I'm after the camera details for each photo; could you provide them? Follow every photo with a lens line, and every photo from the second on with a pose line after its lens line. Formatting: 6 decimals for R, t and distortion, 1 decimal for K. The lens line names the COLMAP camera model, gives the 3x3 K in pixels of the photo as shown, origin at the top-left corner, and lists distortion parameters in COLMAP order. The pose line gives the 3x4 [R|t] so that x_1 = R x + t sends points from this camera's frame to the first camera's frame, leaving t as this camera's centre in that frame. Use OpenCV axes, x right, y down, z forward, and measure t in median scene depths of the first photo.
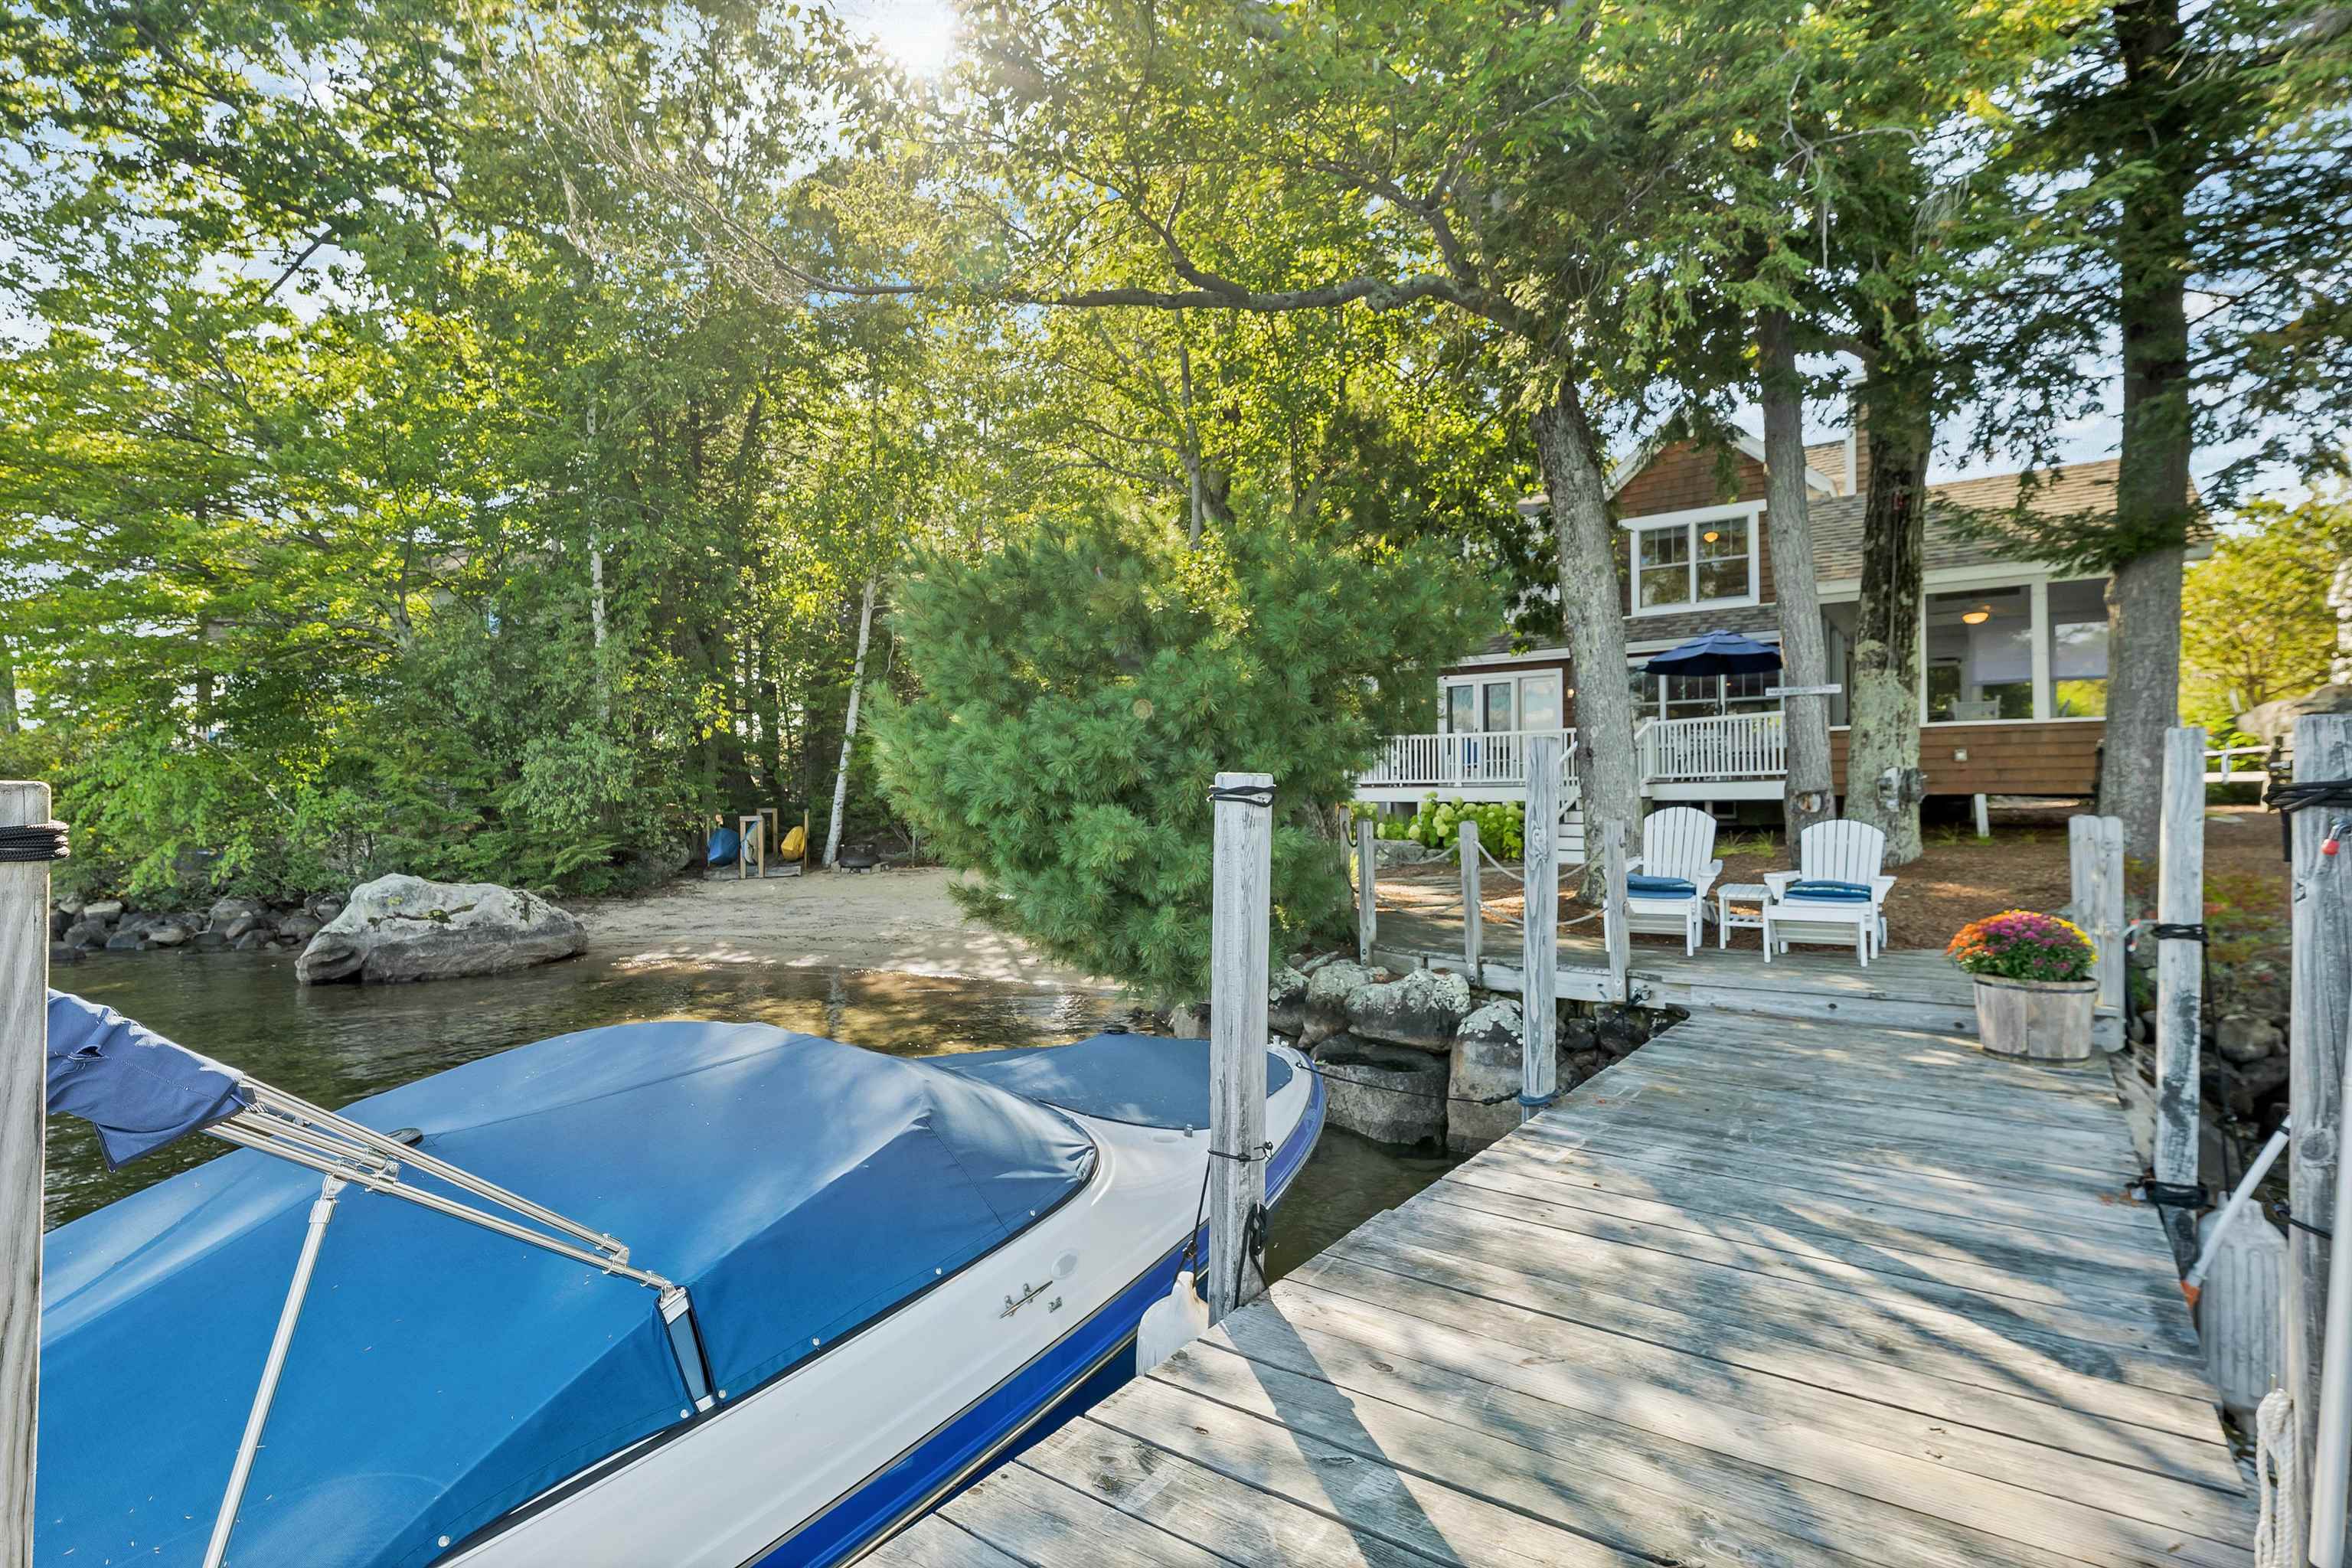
lens RADIAL K [[1112.7, 0, 1173.7], [0, 1112.7, 794.6], [0, 0, 1]] dist [0.001732, 0.000266]
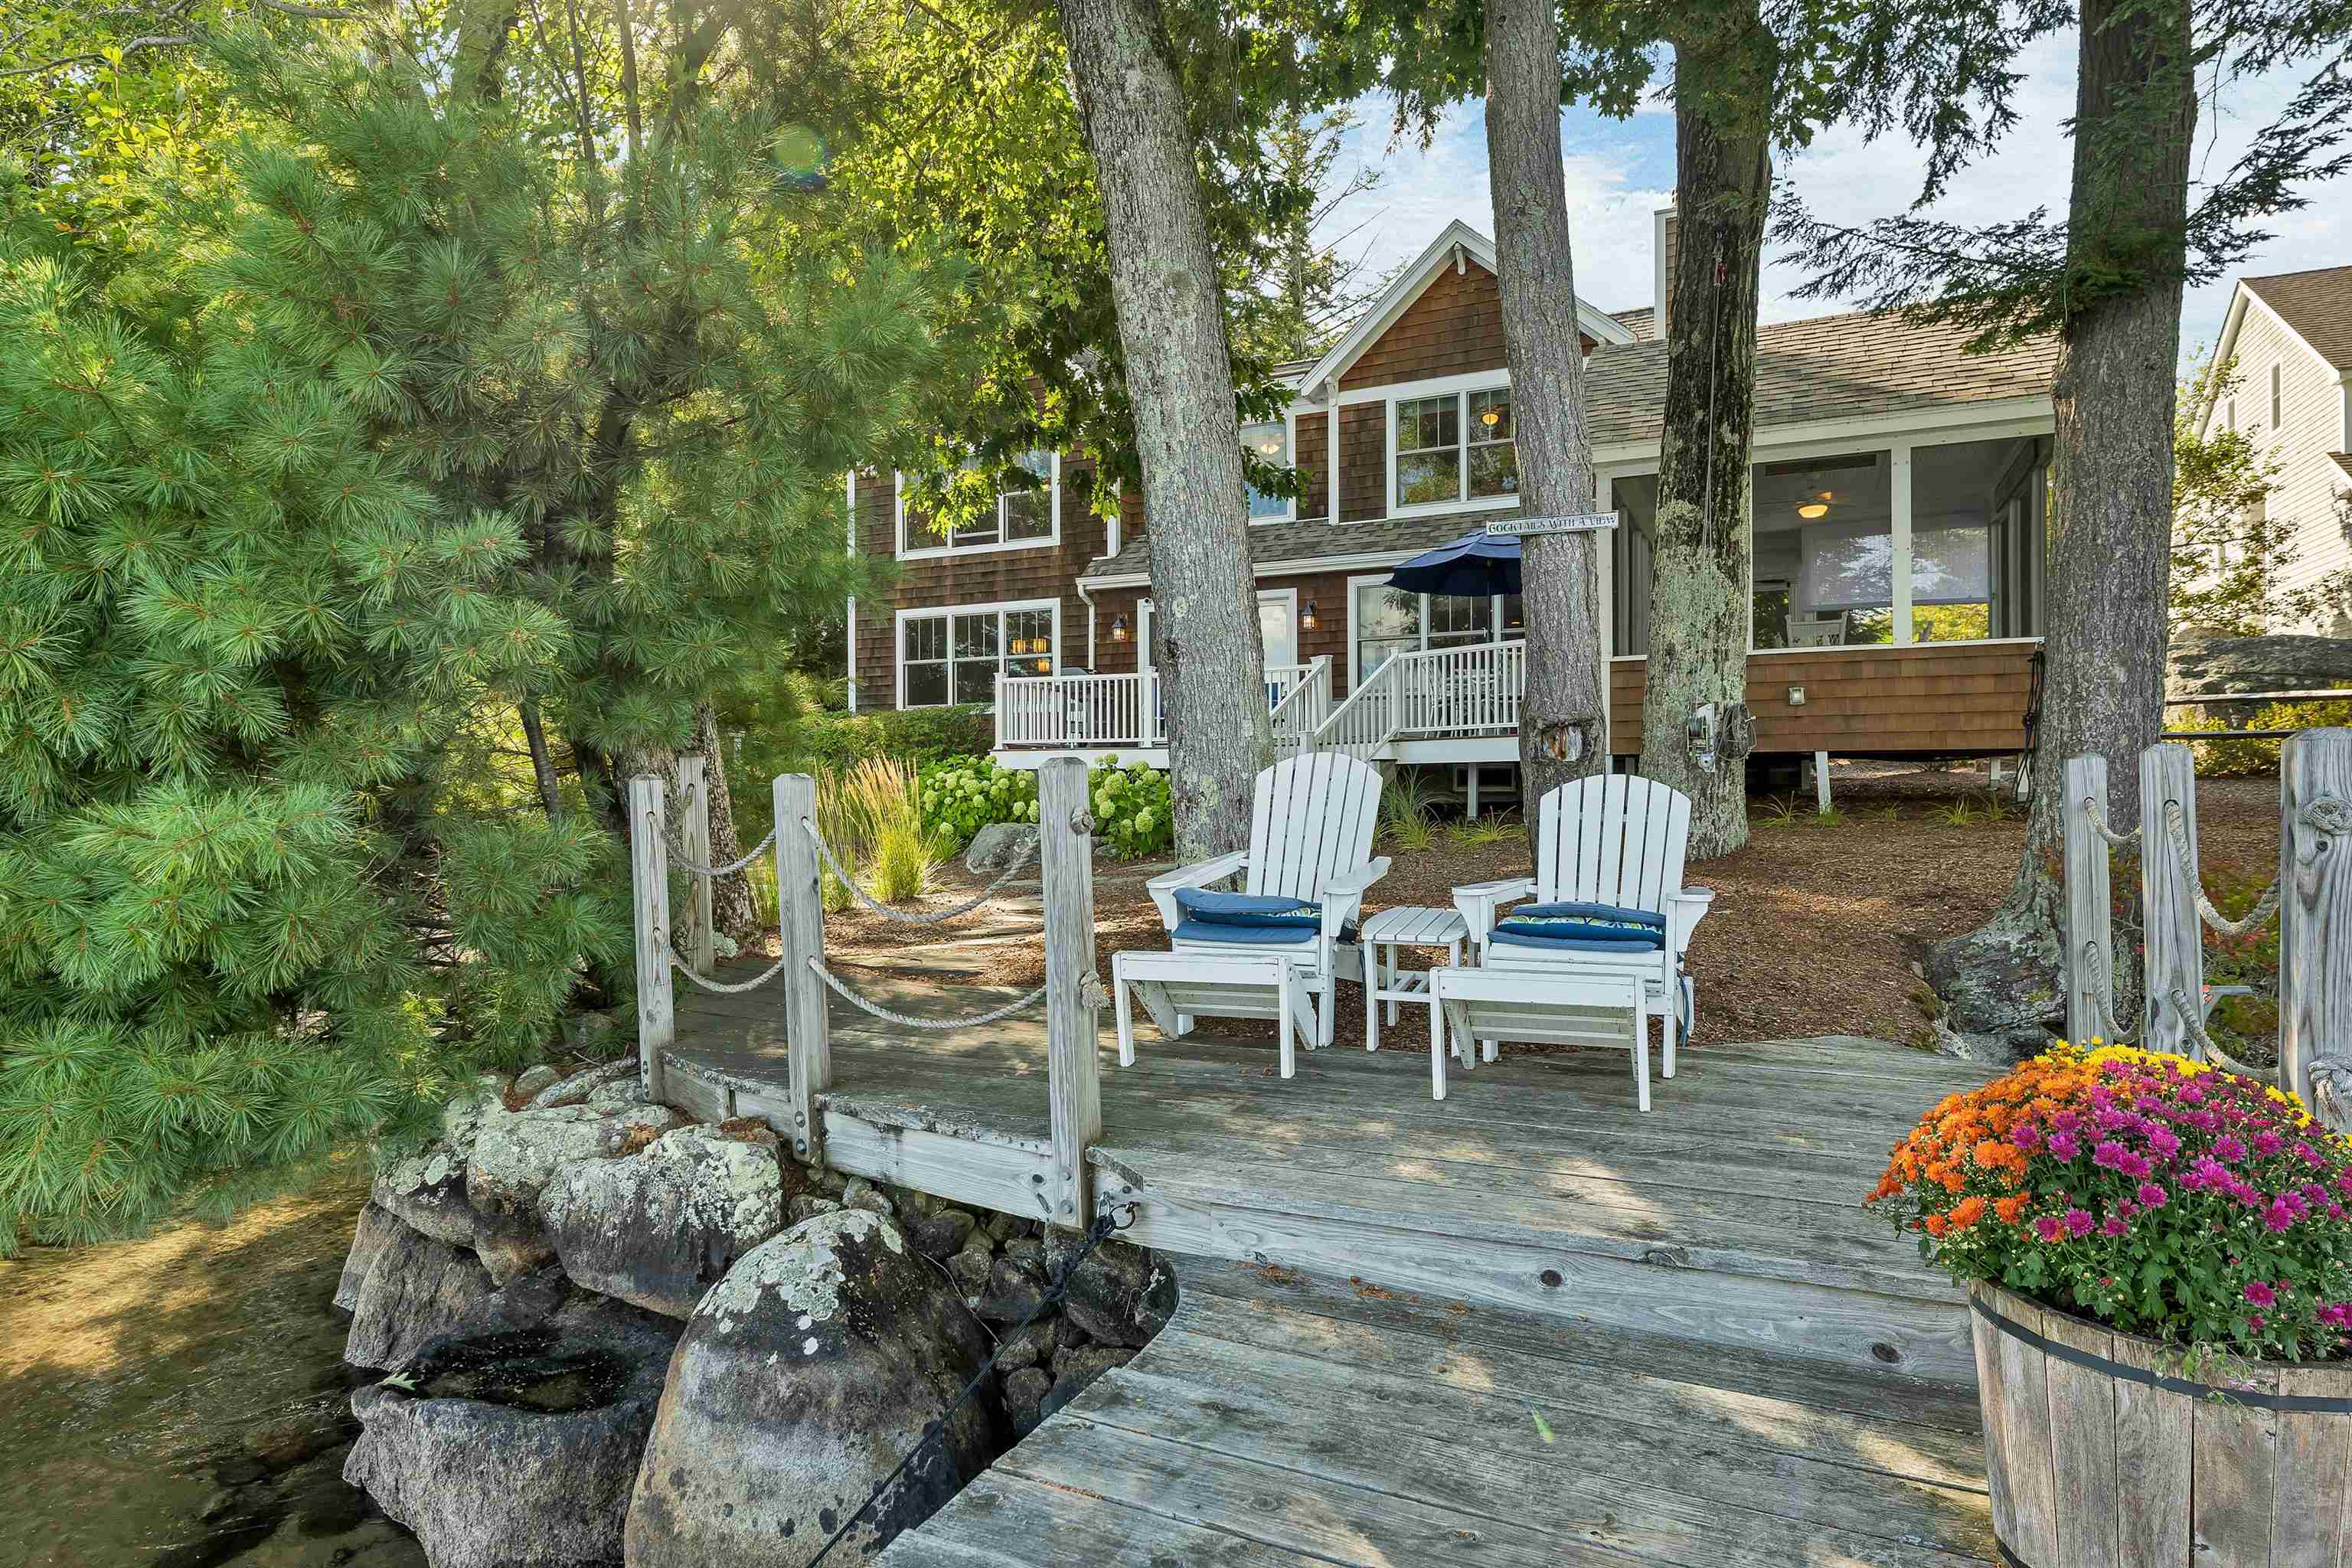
lens RADIAL K [[1278.2, 0, 1169.0], [0, 1278.2, 799.5], [0, 0, 1]] dist [0.001710, 0.001012]
pose [[0.984655, -0.003461, 0.174478, 0.277984], [0.000009, 0.999804, 0.019784, 0.020904], [-0.174512, -0.019479, 0.984462, 0.431726]]
